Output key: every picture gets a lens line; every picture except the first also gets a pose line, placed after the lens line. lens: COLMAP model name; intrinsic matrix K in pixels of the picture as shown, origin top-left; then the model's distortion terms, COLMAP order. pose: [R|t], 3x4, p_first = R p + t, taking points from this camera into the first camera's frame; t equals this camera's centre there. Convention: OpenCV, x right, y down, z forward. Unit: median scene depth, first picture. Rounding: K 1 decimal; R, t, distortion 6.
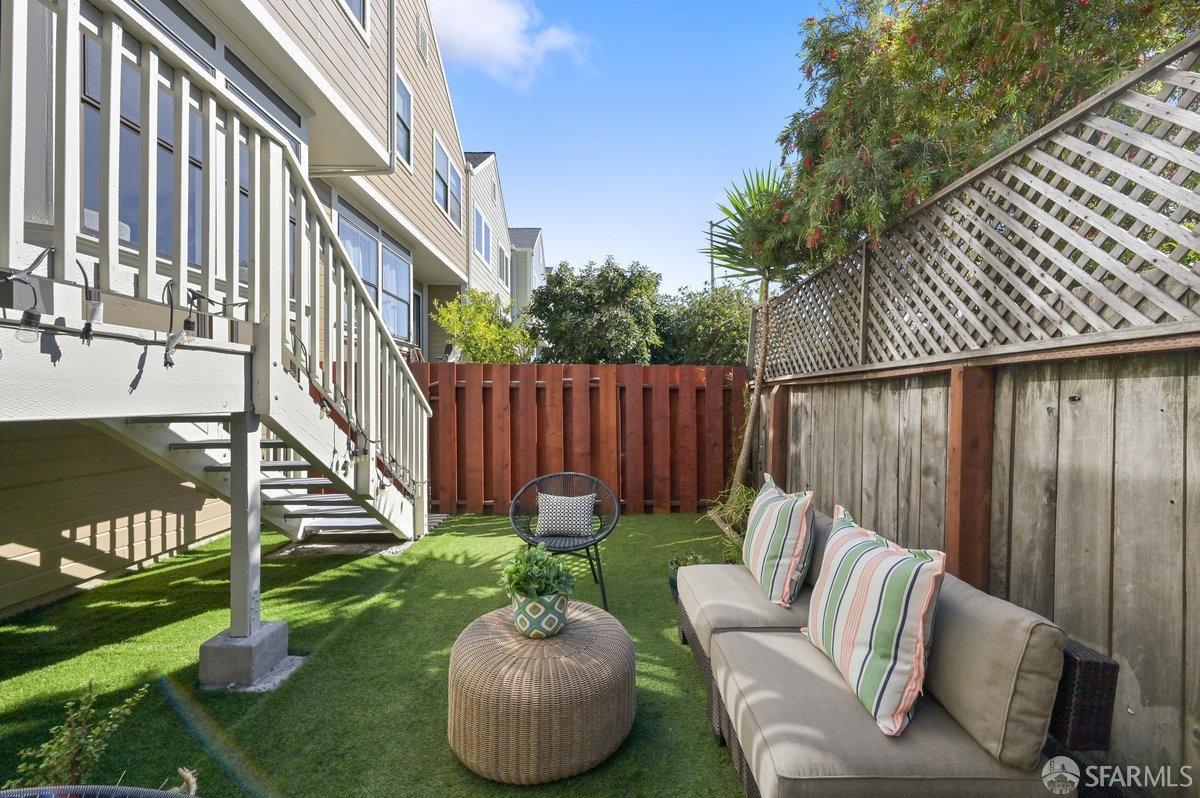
lens RADIAL K [[482.9, 0, 591.5], [0, 482.9, 395.6], [0, 0, 1]] dist [-0.001183, 0.000077]
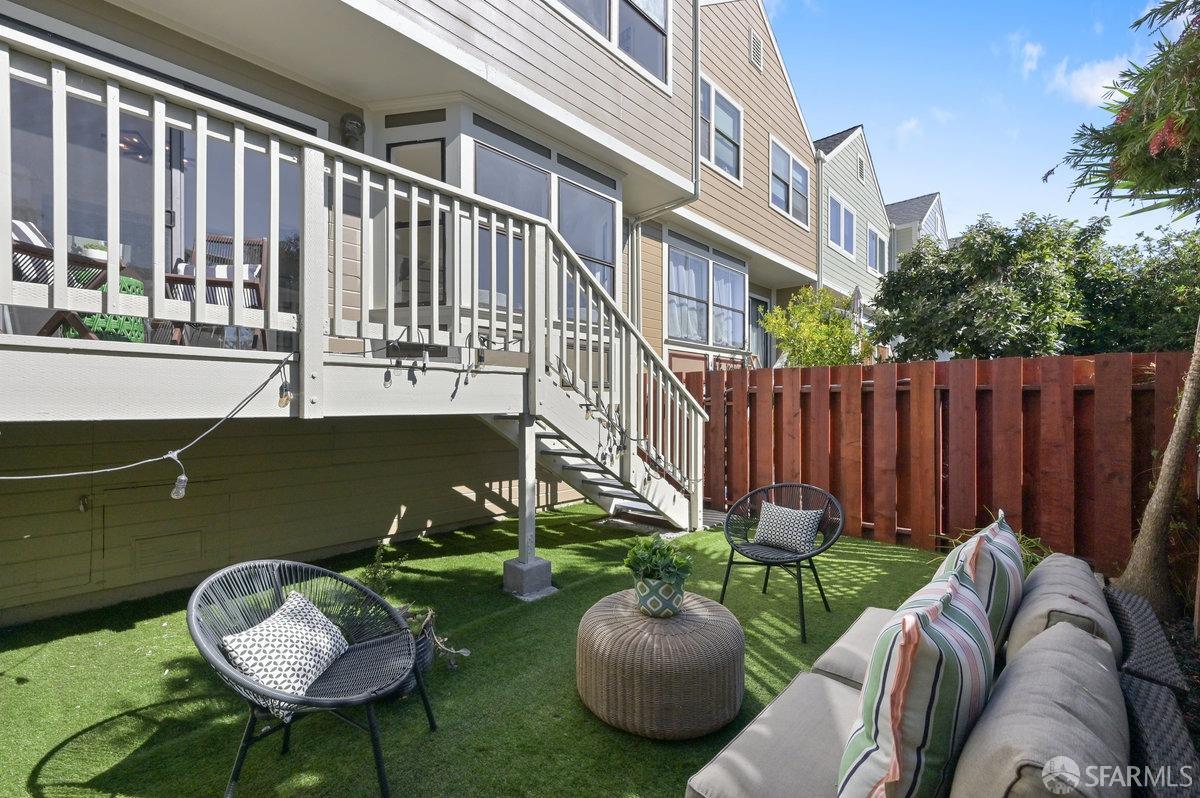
lens RADIAL K [[482.9, 0, 581.3], [0, 482.9, 409.1], [0, 0, 1]] dist [-0.001183, 0.000077]
pose [[0.705971, 0.007558, -0.708200, 0.242520], [0.003640, 0.999891, 0.014300, 0.000714], [0.708231, -0.012673, 0.705867, 0.039479]]
